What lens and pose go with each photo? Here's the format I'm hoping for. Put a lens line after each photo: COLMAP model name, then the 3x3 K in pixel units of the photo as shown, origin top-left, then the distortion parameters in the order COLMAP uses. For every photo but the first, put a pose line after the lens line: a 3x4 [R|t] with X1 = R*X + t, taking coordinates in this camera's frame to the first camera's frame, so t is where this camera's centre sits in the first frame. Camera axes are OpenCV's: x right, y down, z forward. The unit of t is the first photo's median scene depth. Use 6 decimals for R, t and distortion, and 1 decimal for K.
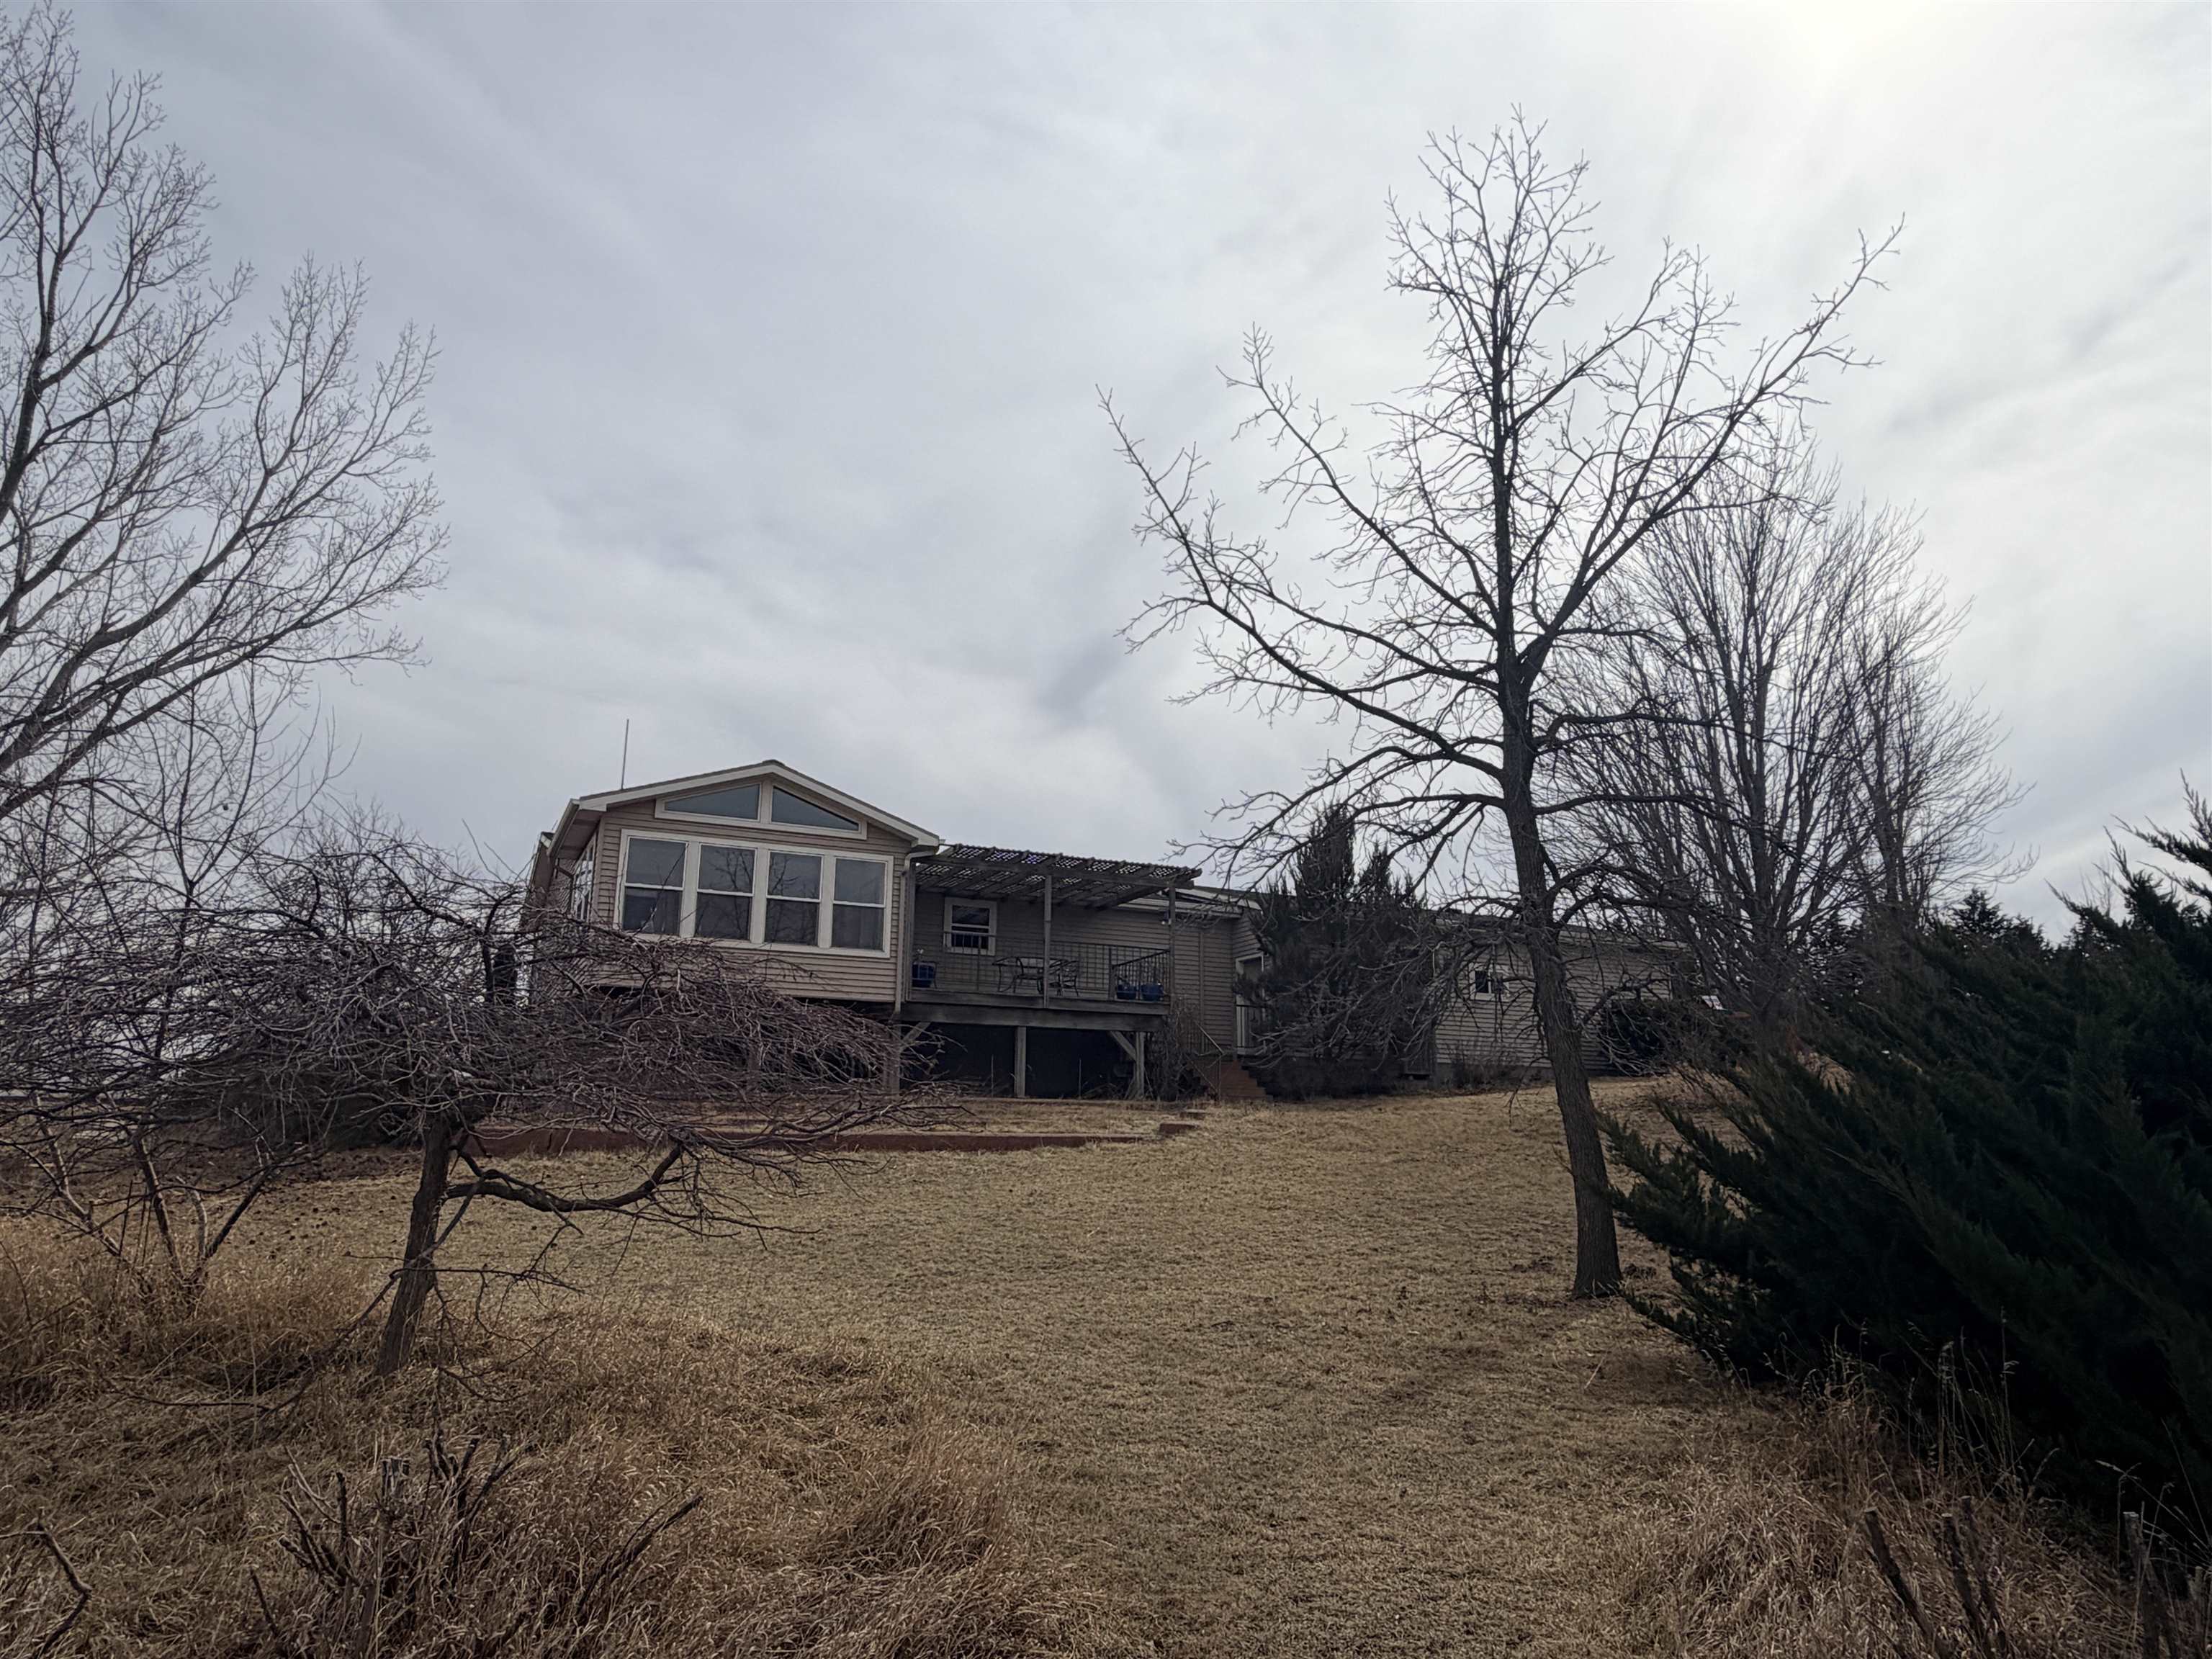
lens RADIAL K [[1403.3, 0, 1109.5], [0, 1403.3, 833.4], [0, 0, 1]] dist [-0.001215, -0.000351]
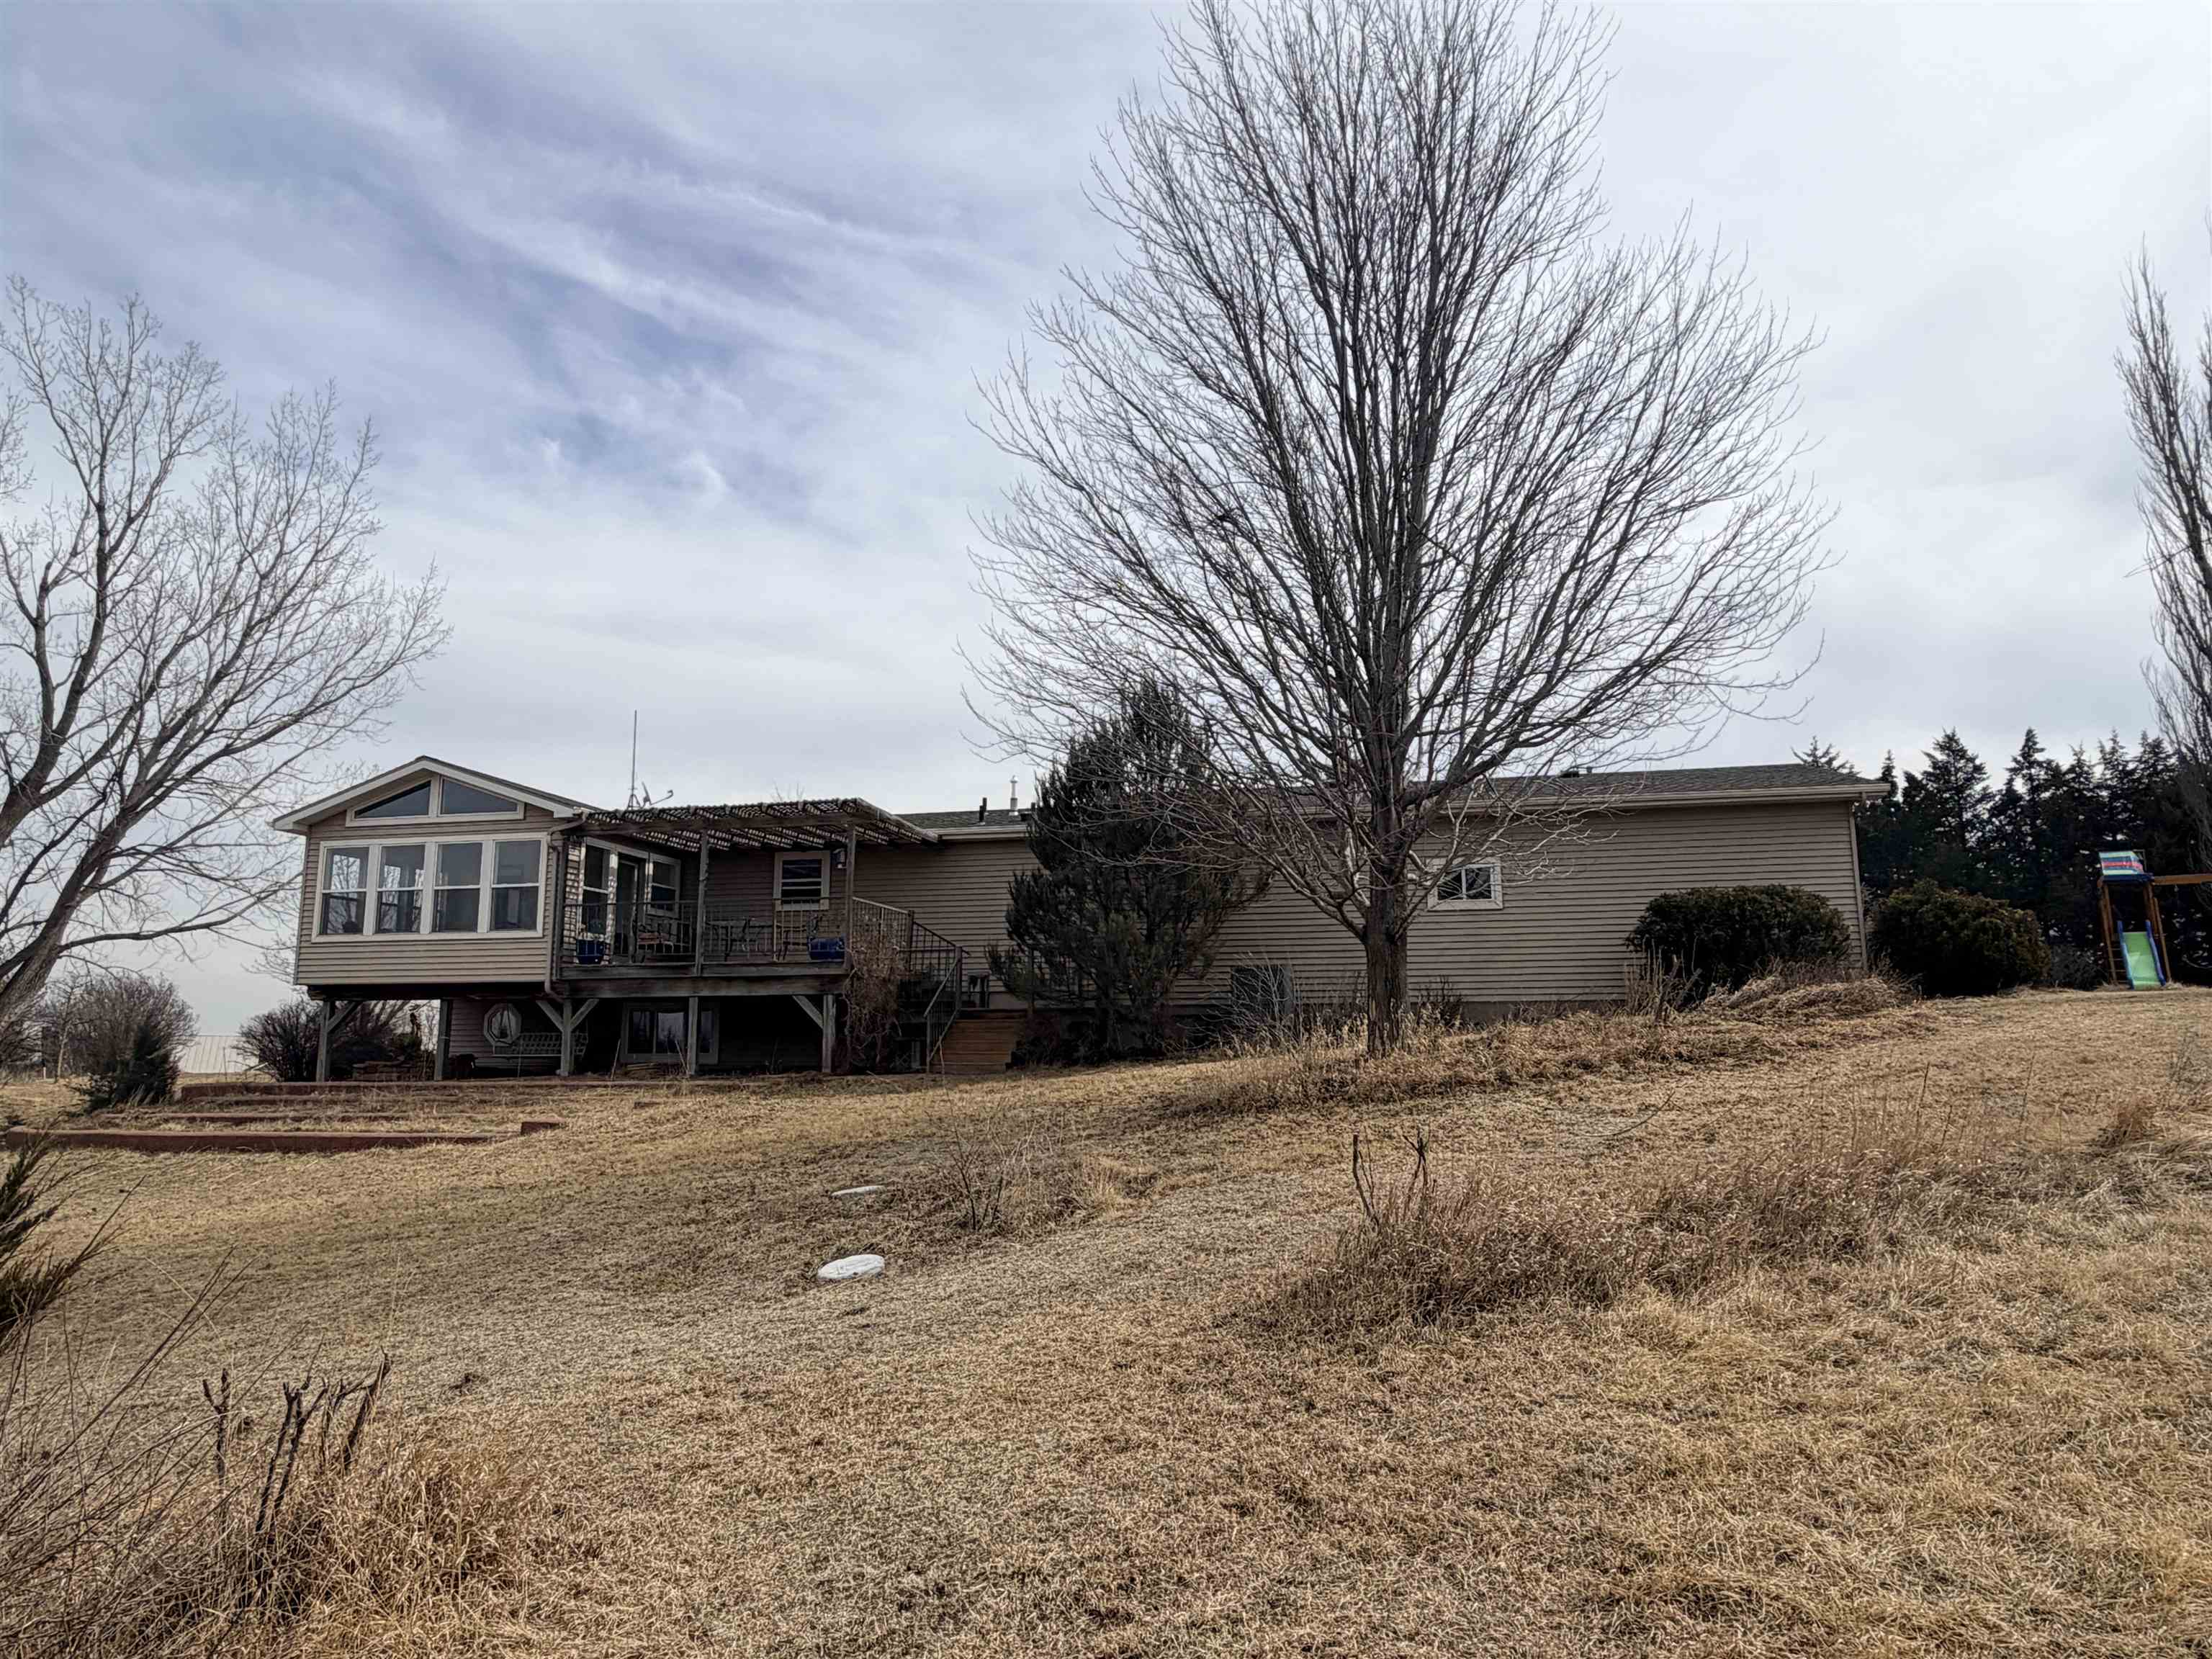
lens RADIAL K [[1403.3, 0, 1105.5], [0, 1403.3, 824.0], [0, 0, 1]] dist [-0.001215, -0.000351]
pose [[0.775010, -0.109421, -0.622404, 0.755345], [0.149724, 0.988647, 0.012626, 0.056868], [0.613957, -0.102974, 0.782594, 0.478812]]
